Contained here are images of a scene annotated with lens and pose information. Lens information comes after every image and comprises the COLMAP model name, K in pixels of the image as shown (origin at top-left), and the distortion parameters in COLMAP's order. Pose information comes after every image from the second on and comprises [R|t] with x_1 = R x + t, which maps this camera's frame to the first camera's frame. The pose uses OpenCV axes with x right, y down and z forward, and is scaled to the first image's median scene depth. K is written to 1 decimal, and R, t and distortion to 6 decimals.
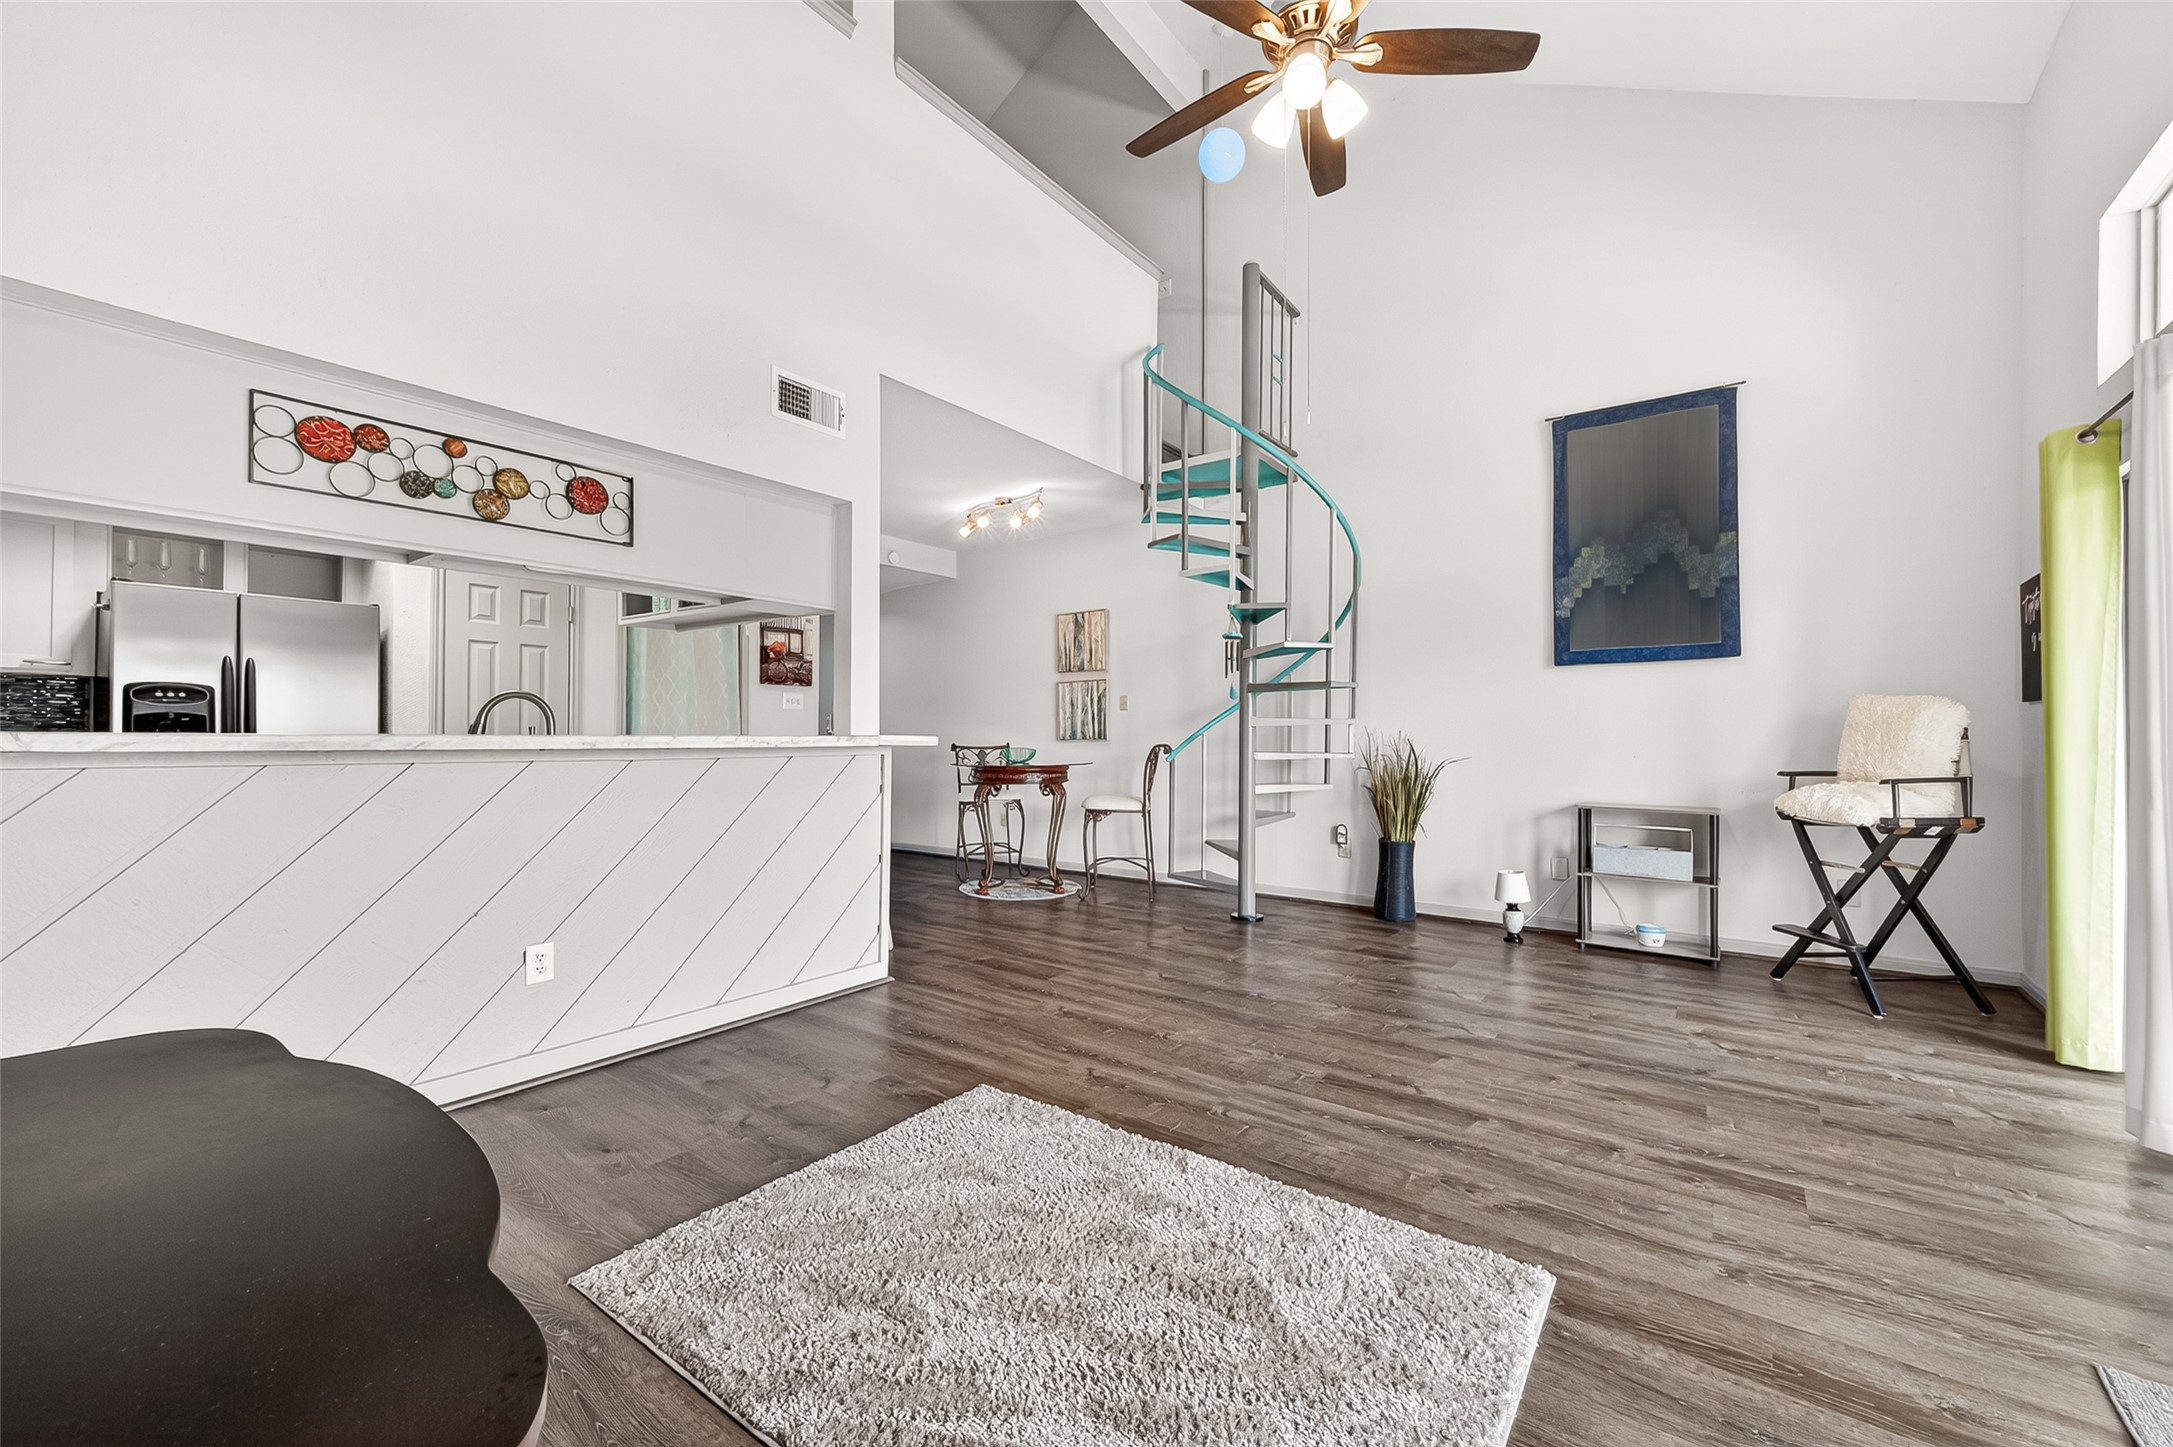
lens RADIAL K [[850.6, 0, 1077.1], [0, 850.6, 728.6], [0, 0, 1]] dist [0.009019, -0.002025]
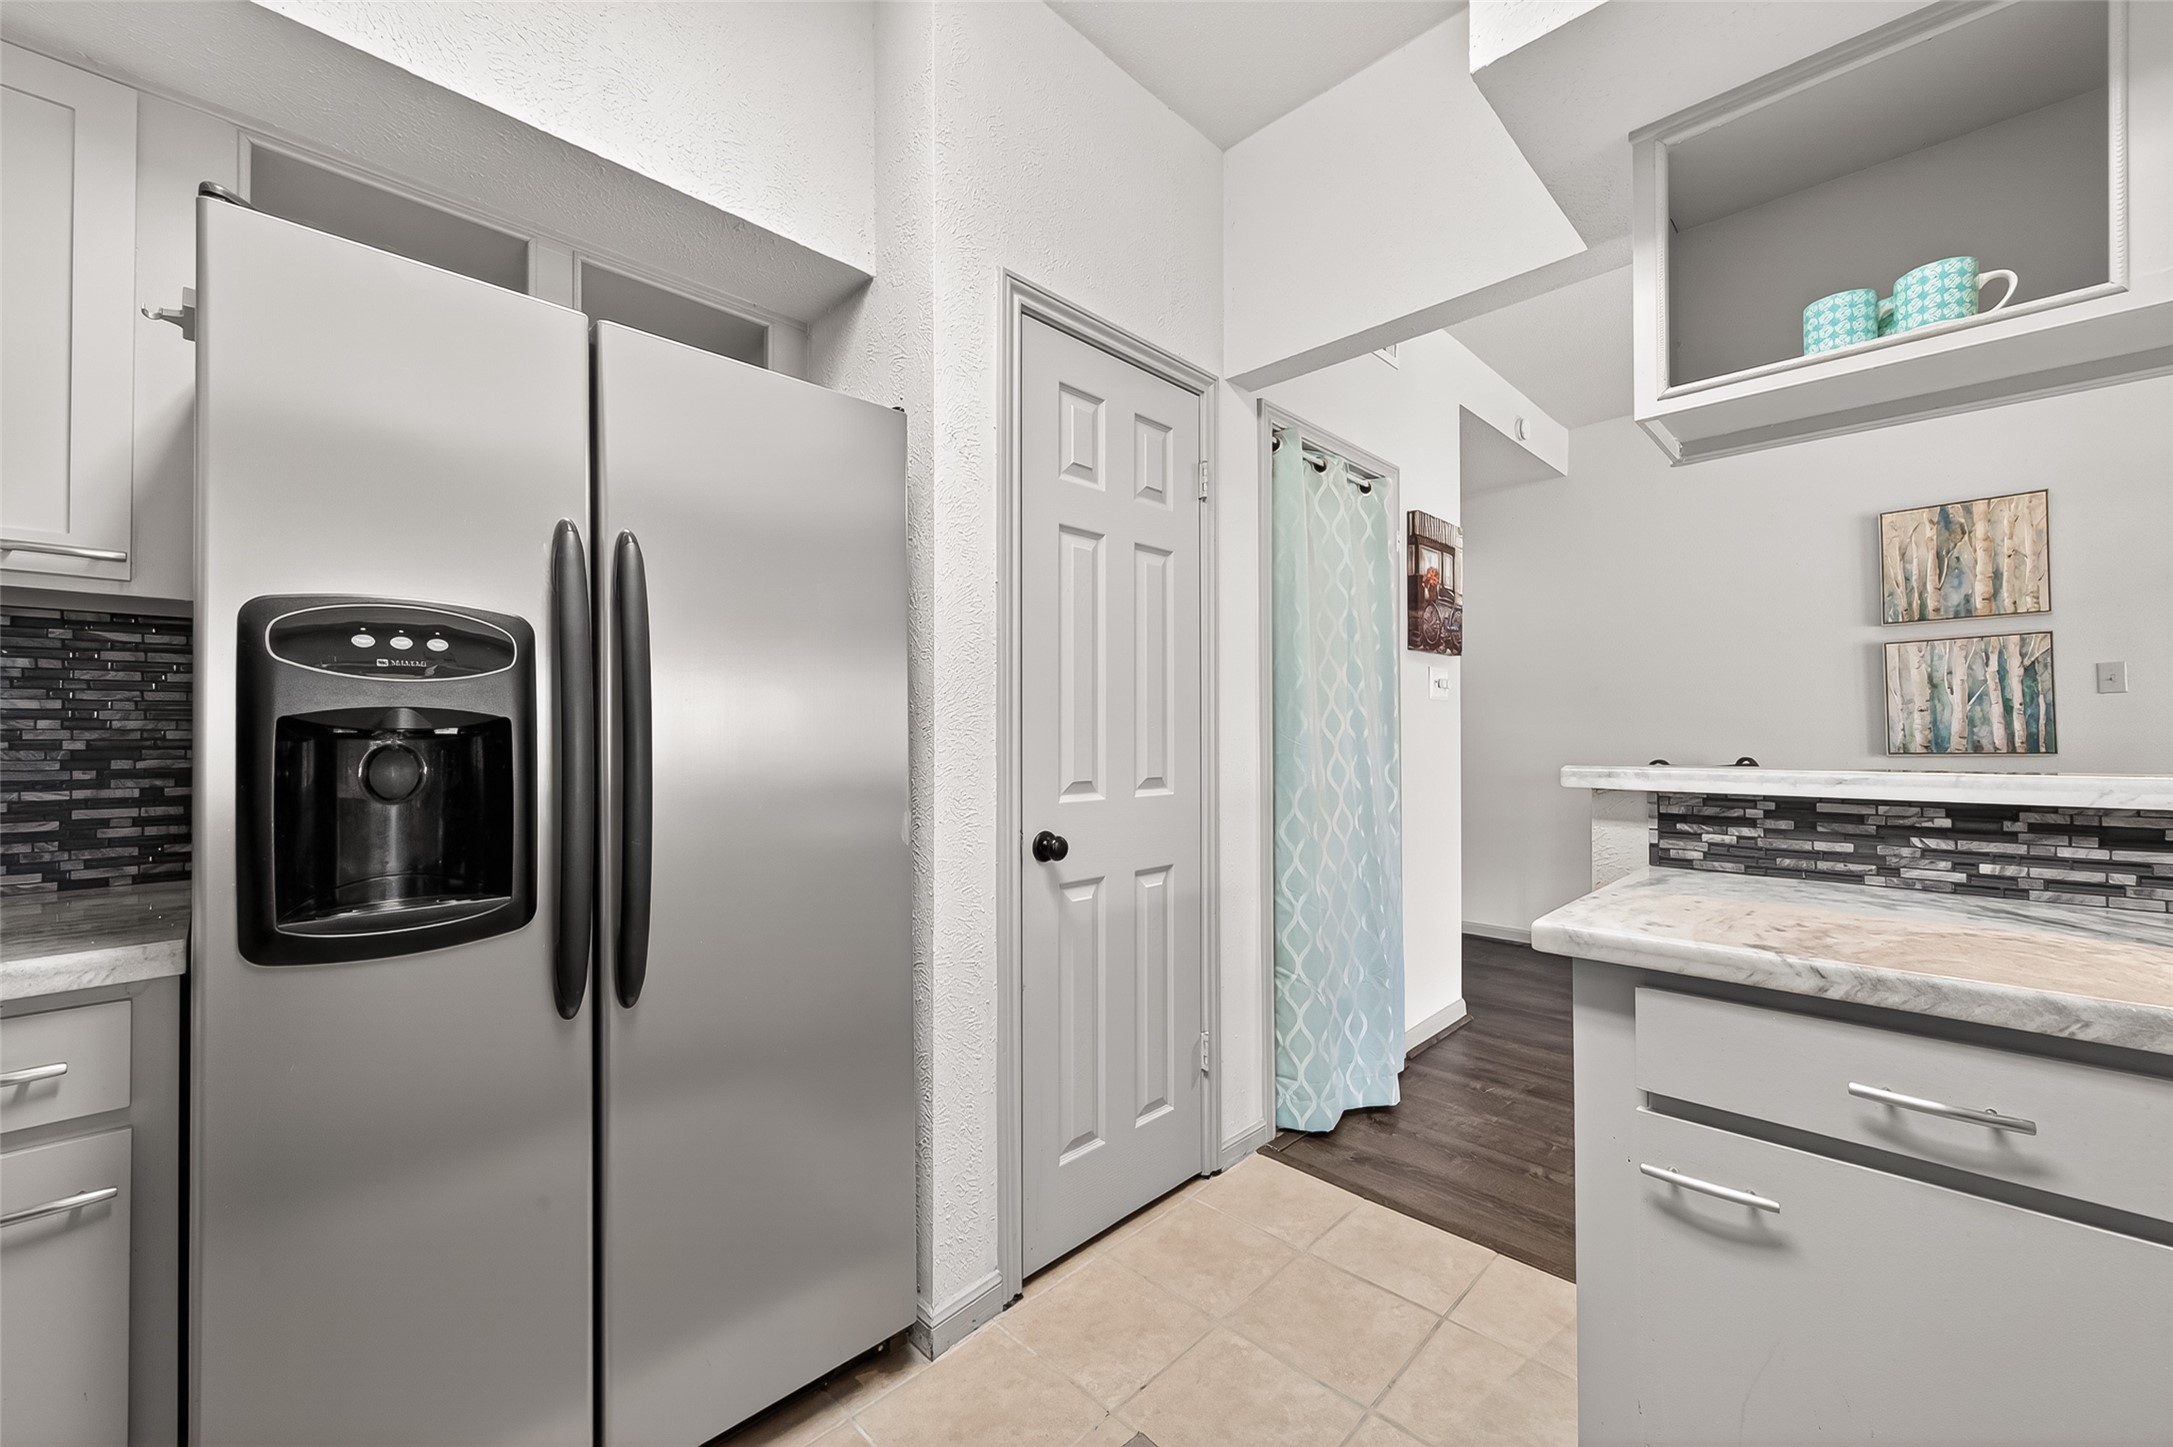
lens RADIAL K [[831.1, 0, 1066.4], [0, 831.1, 725.7], [0, 0, 1]] dist [0.004843, -0.001080]
pose [[0.984201, -0.009757, -0.176786, -0.439282], [0.008979, 0.999946, -0.005201, -0.005678], [0.176827, 0.003532, 0.984236, 0.424977]]
